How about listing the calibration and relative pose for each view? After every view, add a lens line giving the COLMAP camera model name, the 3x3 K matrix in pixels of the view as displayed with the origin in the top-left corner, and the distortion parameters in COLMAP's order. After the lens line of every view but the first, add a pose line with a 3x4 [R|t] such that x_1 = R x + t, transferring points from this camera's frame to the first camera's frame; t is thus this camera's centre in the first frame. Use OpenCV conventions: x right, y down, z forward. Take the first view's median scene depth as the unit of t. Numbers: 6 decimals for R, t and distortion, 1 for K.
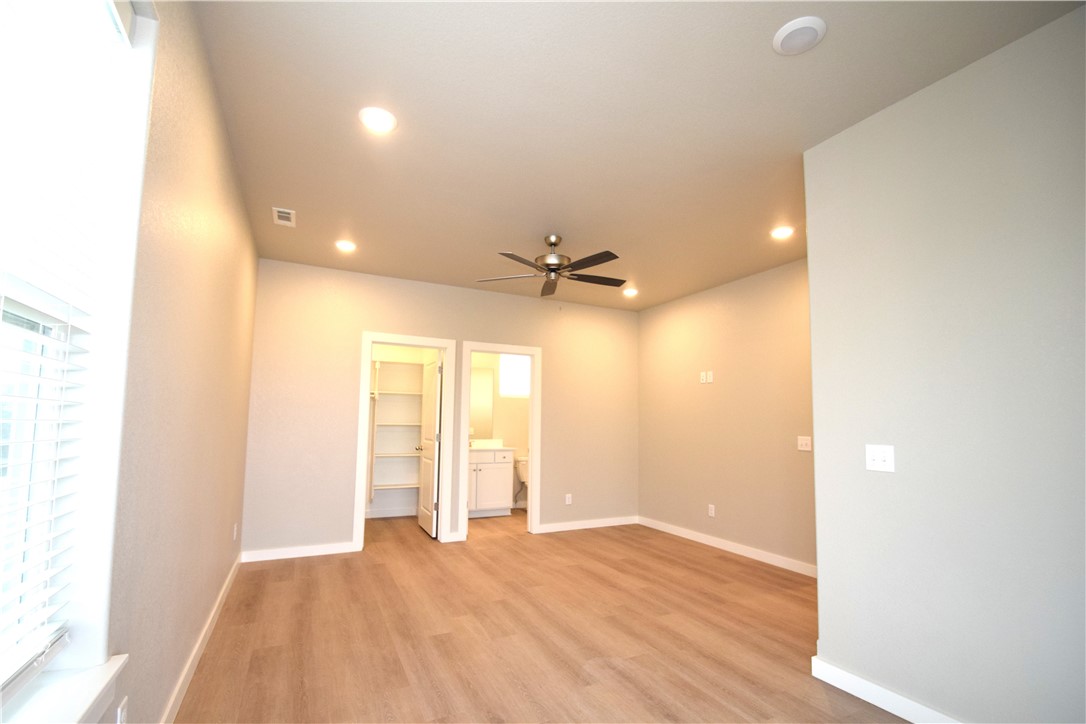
lens RADIAL K [[482.9, 0, 542.9], [0, 482.9, 365.6], [0, 0, 1]] dist [0.000854, -0.004187]
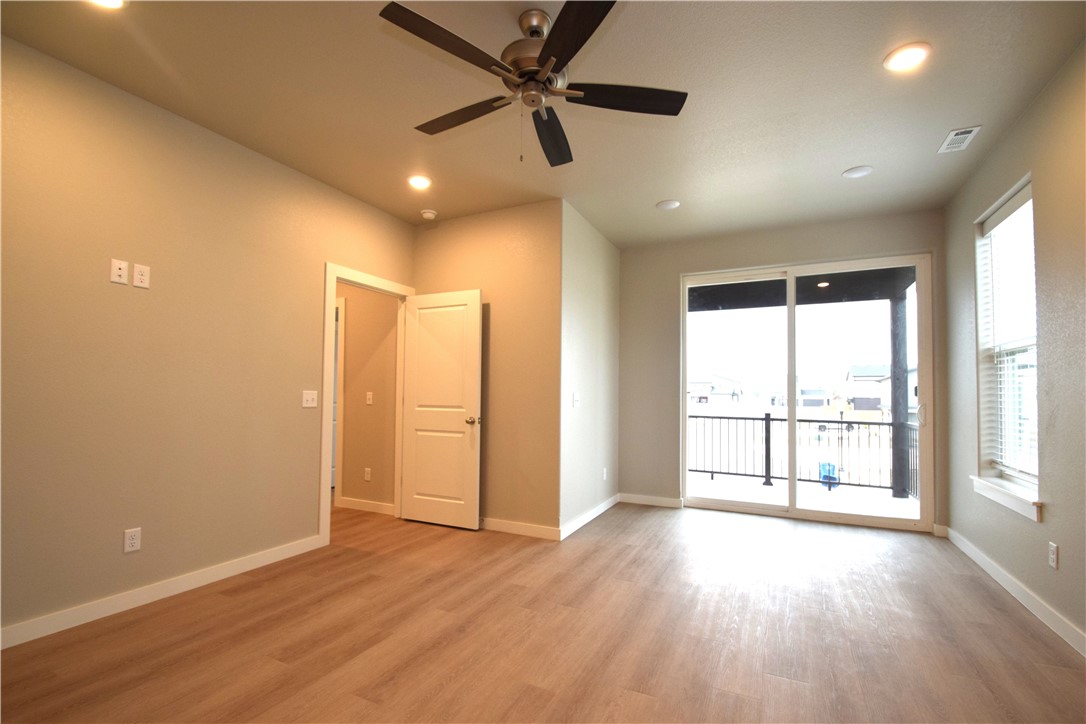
lens RADIAL K [[482.9, 0, 543.1], [0, 482.9, 366.9], [0, 0, 1]] dist [0.000854, -0.004187]
pose [[-0.610283, 0.029103, 0.791649, -0.428561], [-0.107536, 0.987031, -0.119185, 0.185998], [-0.784851, -0.157867, -0.599238, 1.356072]]
